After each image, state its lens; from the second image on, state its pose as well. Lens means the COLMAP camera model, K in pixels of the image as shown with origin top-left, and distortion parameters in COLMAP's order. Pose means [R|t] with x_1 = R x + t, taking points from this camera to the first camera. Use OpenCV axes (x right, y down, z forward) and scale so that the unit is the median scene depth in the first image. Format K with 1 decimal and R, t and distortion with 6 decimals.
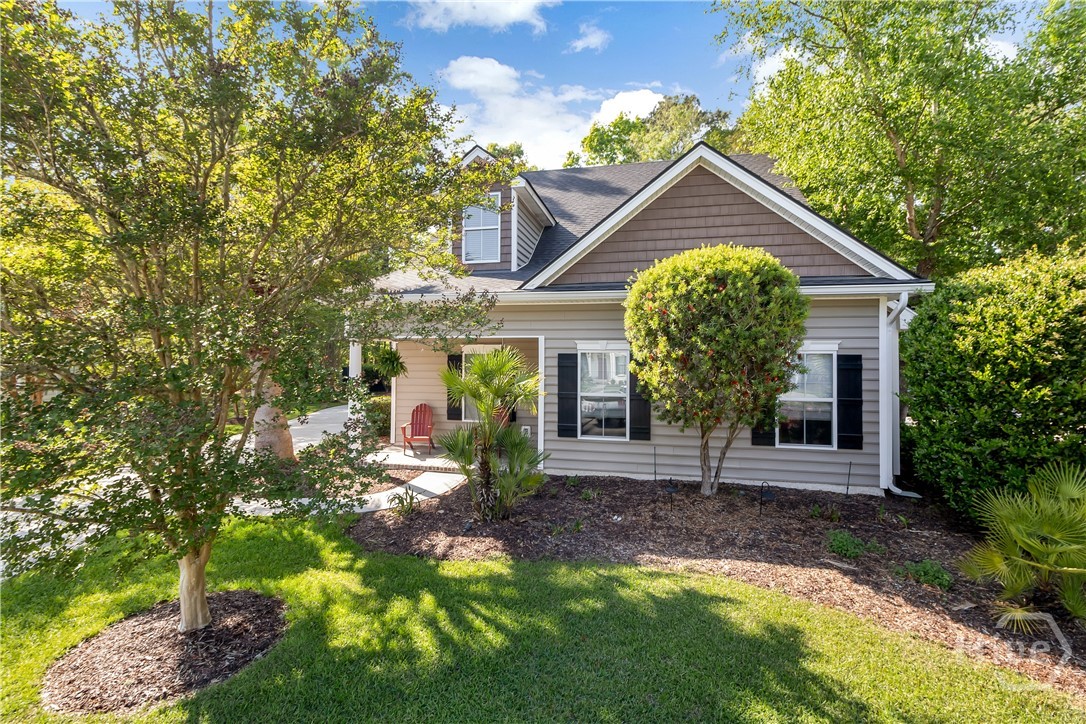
lens RADIAL K [[508.2, 0, 549.7], [0, 508.2, 362.2], [0, 0, 1]] dist [0.002873, 0.000369]
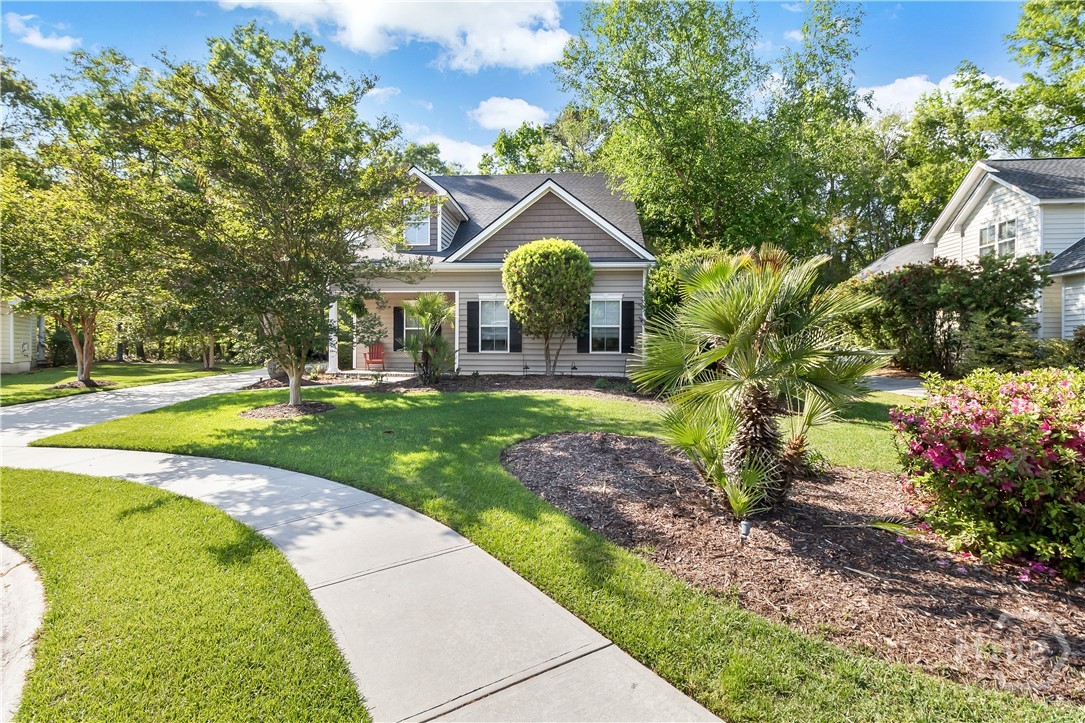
lens RADIAL K [[507.8, 0, 538.4], [0, 507.8, 356.4], [0, 0, 1]] dist [0.002873, 0.000369]
pose [[0.991445, -0.001756, 0.130511, 0.031599], [-0.000201, 0.999888, 0.014981, 0.143096], [-0.130523, -0.014879, 0.991334, -0.696831]]
